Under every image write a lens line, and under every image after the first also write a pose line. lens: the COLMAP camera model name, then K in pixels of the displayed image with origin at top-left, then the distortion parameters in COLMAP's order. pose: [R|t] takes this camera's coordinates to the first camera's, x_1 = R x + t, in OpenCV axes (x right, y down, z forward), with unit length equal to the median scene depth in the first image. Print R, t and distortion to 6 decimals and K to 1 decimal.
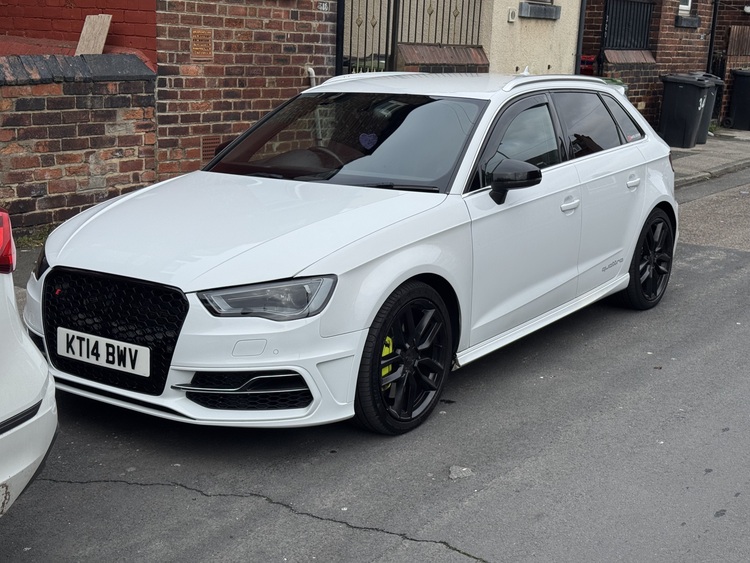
lens RADIAL K [[1031.4, 0, 375.0], [0, 1031.4, 281.5], [0, 0, 1]] dist [0.114124, -0.027702]
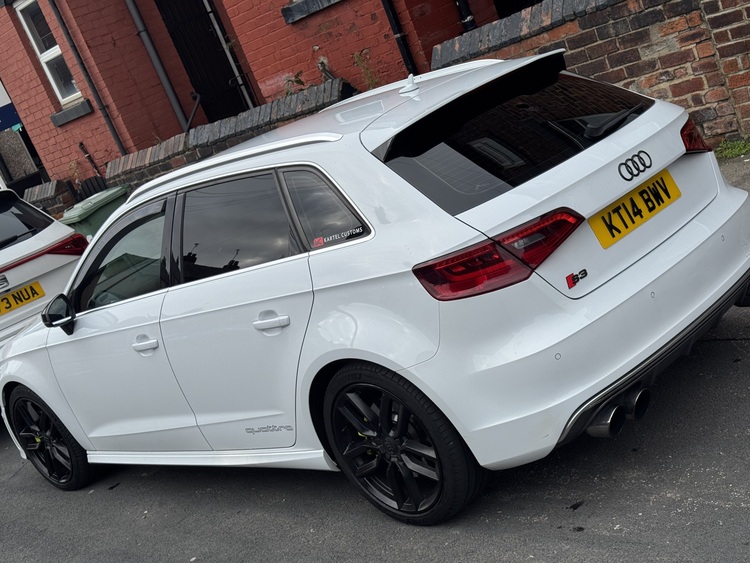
lens RADIAL K [[1031.4, 0, 375.0], [0, 1031.4, 281.5], [0, 0, 1]] dist [0.114124, -0.027702]
pose [[-0.128264, 0.255428, -0.958282, 0.643444], [0.141275, 0.961115, 0.237274, -0.199106], [0.981626, -0.104947, -0.159362, 0.891999]]
